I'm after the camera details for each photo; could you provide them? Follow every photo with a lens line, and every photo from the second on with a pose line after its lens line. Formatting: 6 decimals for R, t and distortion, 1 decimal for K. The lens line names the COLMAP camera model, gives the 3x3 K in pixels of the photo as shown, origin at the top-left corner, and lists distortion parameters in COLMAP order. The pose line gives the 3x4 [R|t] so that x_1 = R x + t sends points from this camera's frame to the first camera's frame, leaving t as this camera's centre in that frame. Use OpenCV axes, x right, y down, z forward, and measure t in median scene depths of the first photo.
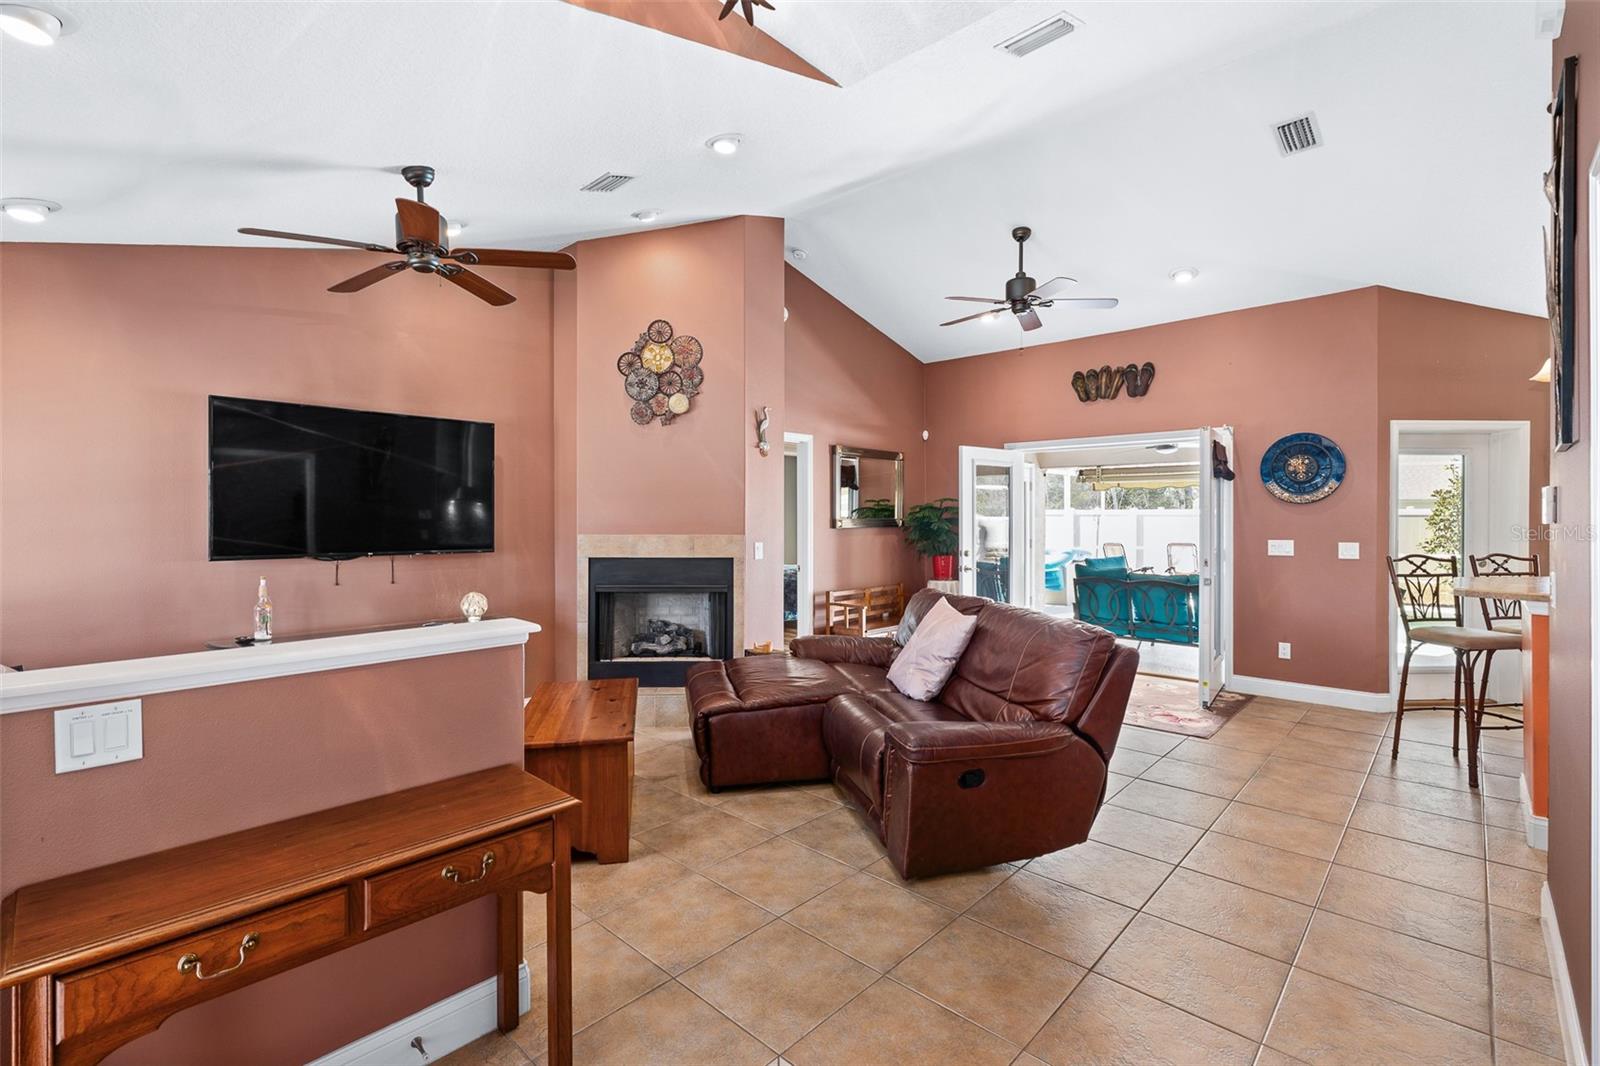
lens RADIAL K [[708.6, 0, 807.0], [0, 708.6, 529.2], [0, 0, 1]] dist [0.001801, 0.000301]
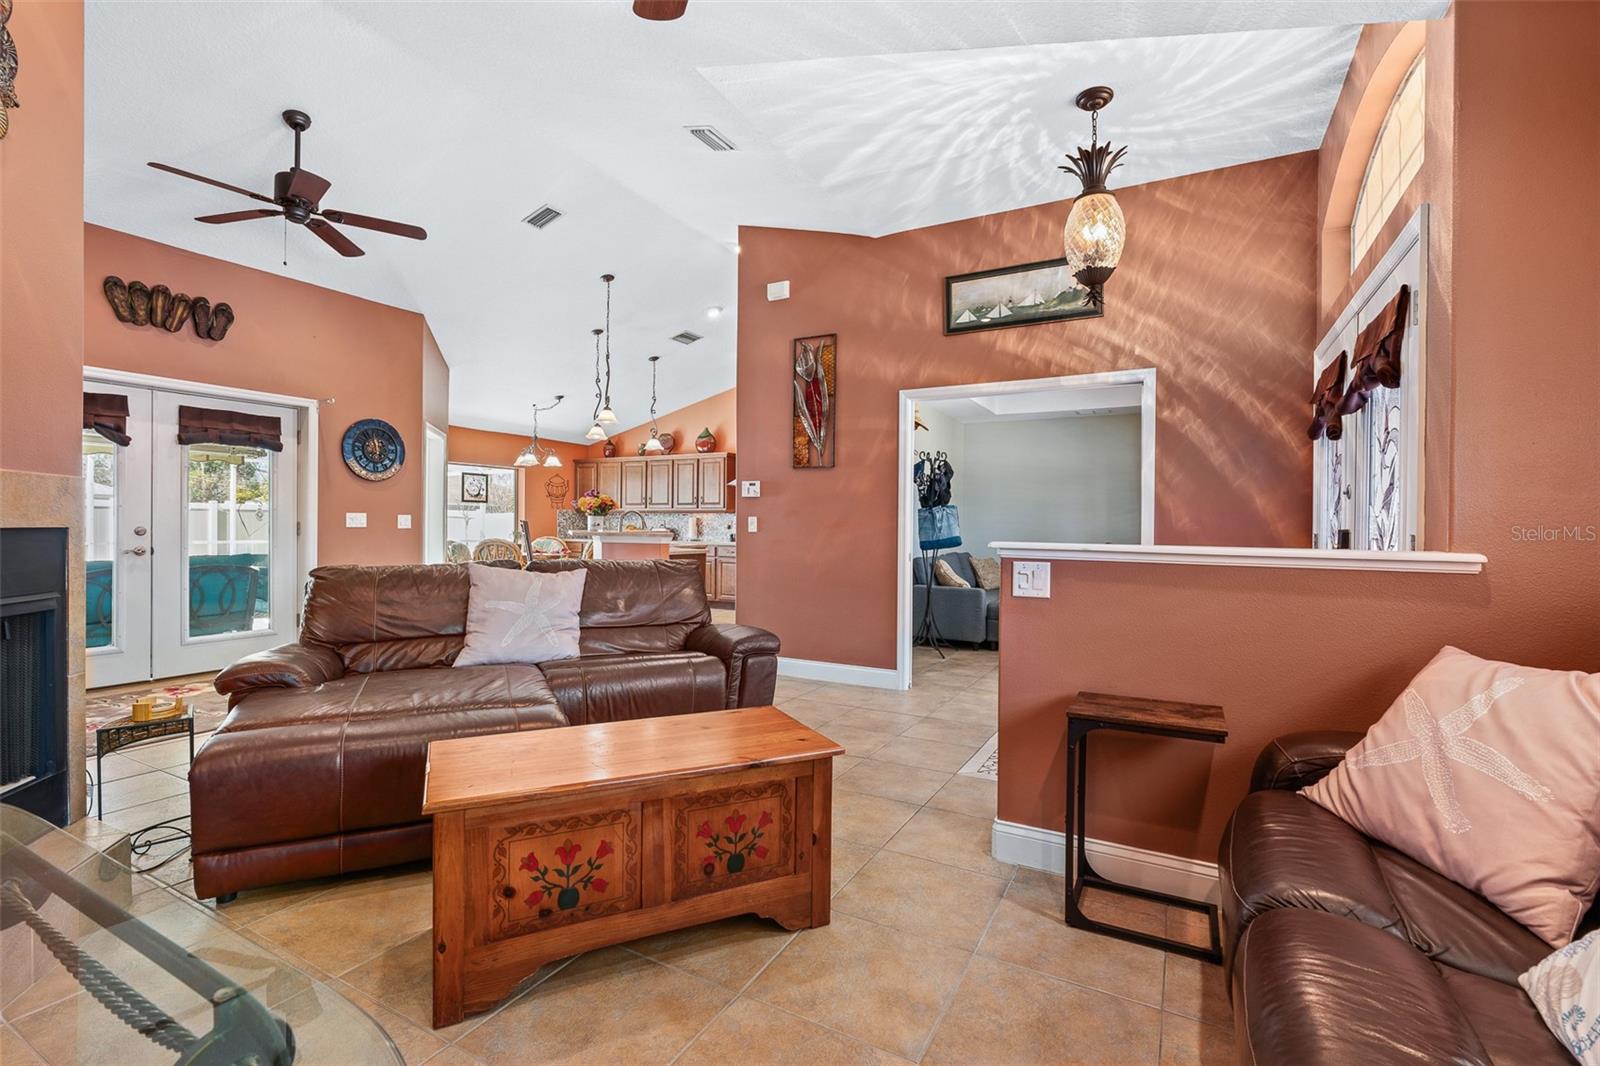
lens RADIAL K [[722.3, 0, 795.8], [0, 722.3, 532.3], [0, 0, 1]] dist [-0.003670, 0.000556]
pose [[-0.248306, -0.017053, 0.968531, -0.644300], [0.006396, 0.999794, 0.019243, 0.030861], [-0.968660, 0.010972, -0.248146, 0.691251]]
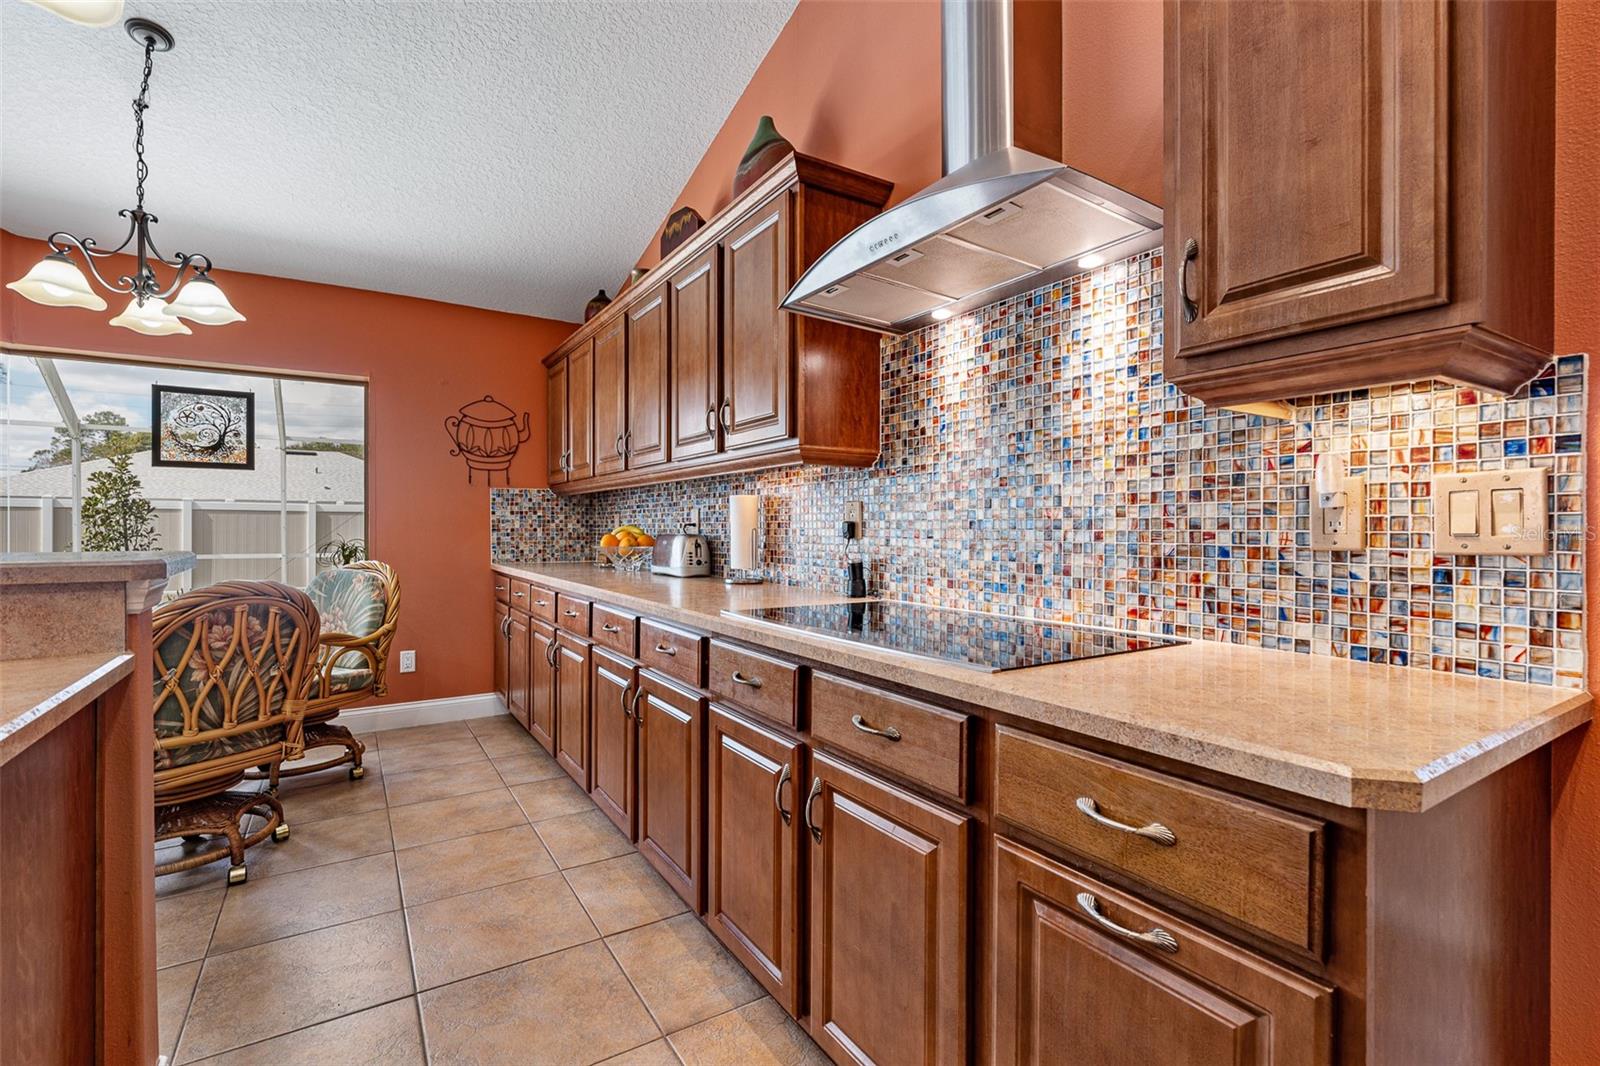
lens RADIAL K [[722.3, 0, 795.8], [0, 722.3, 532.3], [0, 0, 1]] dist [-0.003670, 0.000556]
pose [[0.252432, -0.006648, 0.967592, 0.988172], [0.014860, 0.999885, 0.002994, 0.054271], [-0.967500, 0.013623, 0.252502, 0.272116]]
